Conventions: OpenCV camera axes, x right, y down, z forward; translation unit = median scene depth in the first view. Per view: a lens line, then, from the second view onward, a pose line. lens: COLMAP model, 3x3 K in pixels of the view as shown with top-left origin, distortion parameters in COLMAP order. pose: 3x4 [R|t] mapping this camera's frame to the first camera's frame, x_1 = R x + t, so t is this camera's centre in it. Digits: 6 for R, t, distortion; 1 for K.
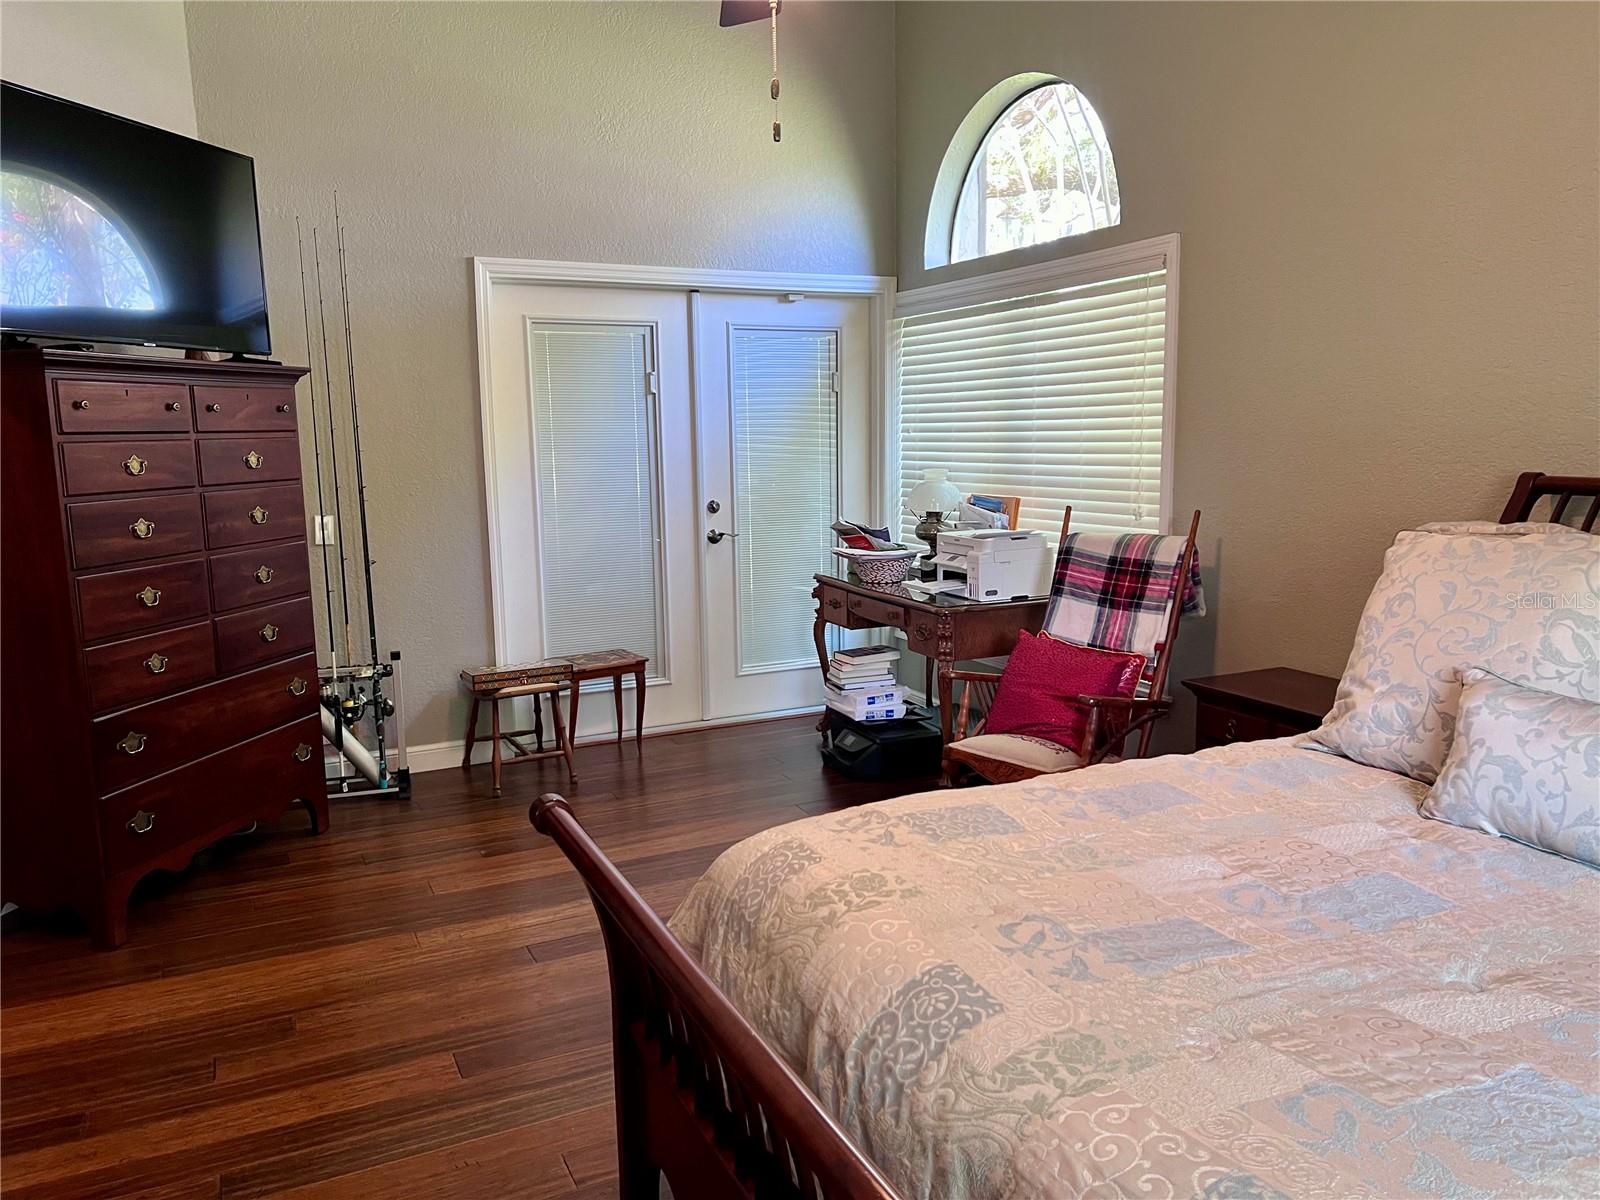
lens RADIAL K [[1200.7, 0, 797.1], [0, 1200.7, 601.3], [0, 0, 1]] dist [0.091210, -0.124536]
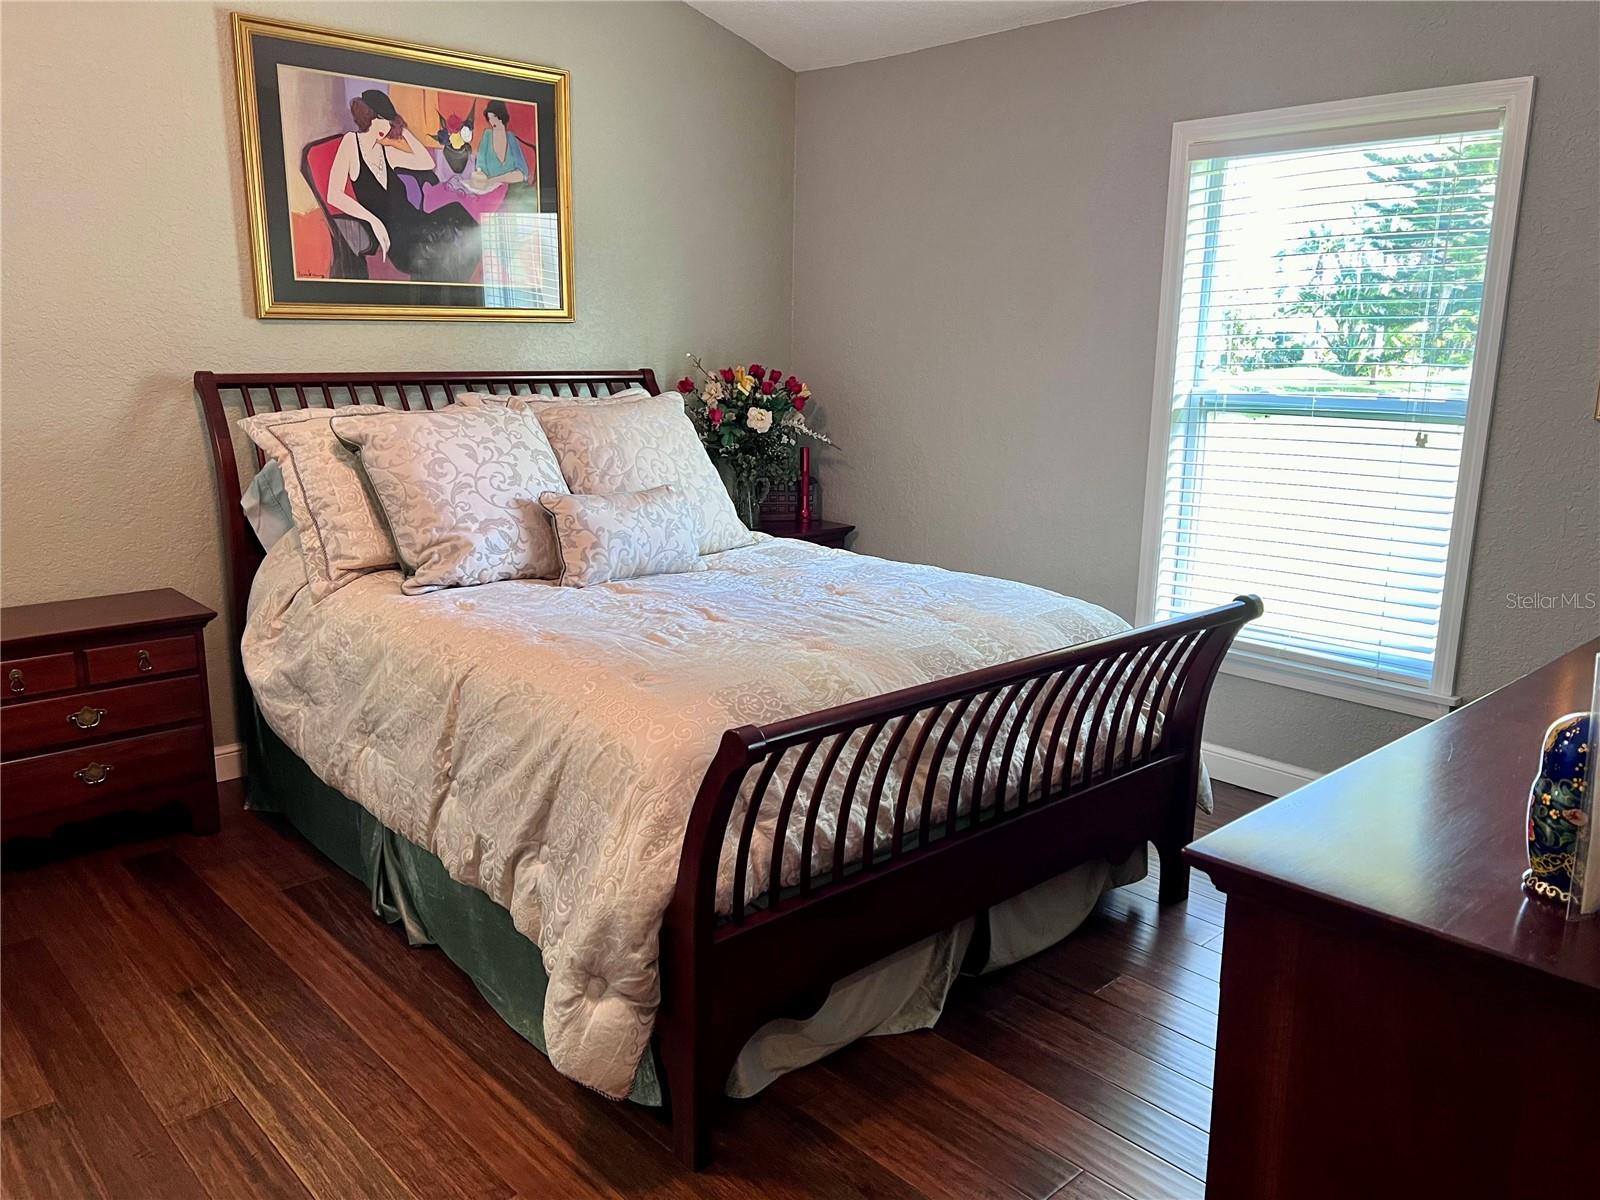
lens RADIAL K [[1200.7, 0, 797.1], [0, 1200.7, 601.3], [0, 0, 1]] dist [0.091210, -0.124536]
pose [[-0.292080, -0.186971, 0.937940, -0.918762], [0.136072, 0.962604, 0.234261, -0.116748], [-0.946664, 0.196050, -0.255716, 1.053524]]
